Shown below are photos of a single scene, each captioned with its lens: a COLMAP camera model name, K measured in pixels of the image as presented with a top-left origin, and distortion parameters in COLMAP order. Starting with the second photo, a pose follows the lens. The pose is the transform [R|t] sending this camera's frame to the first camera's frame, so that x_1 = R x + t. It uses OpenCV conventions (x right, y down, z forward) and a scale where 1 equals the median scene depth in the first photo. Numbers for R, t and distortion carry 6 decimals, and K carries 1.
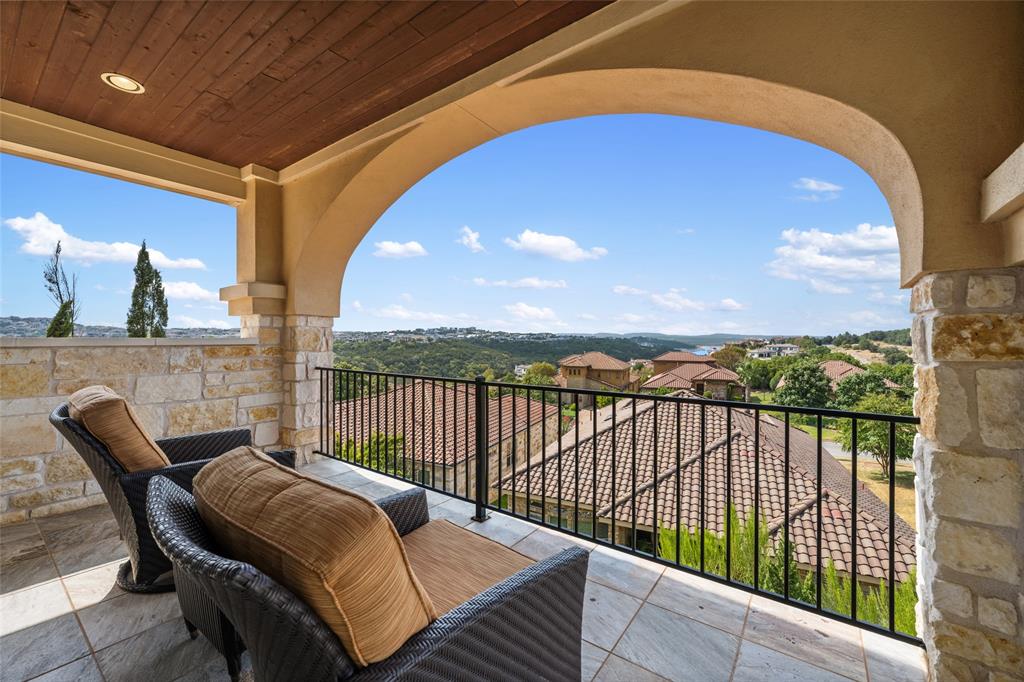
lens RADIAL K [[416.1, 0, 511.7], [0, 416.1, 338.4], [0, 0, 1]] dist [0.002557, 0.000307]
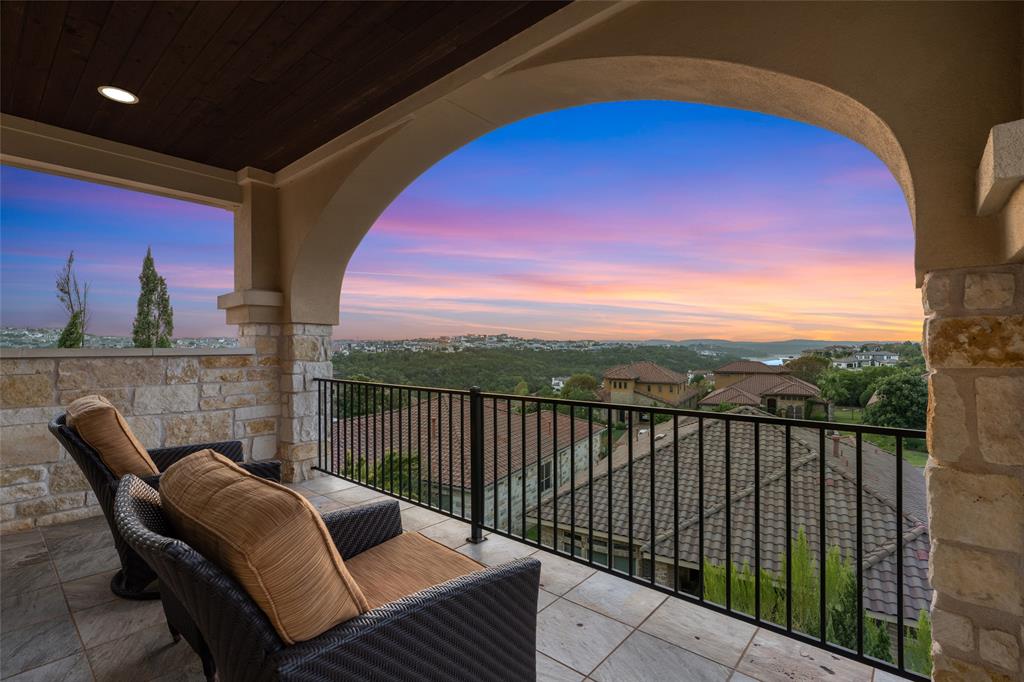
lens RADIAL K [[478.5, 0, 512.0], [0, 478.5, 345.3], [0, 0, 1]] dist [0.003539, 0.000828]
pose [[0.996296, -0.006051, -0.085782, 0.111202], [0.005774, 0.999977, -0.003474, 0.001444], [0.085801, 0.002966, 0.996308, -0.070089]]
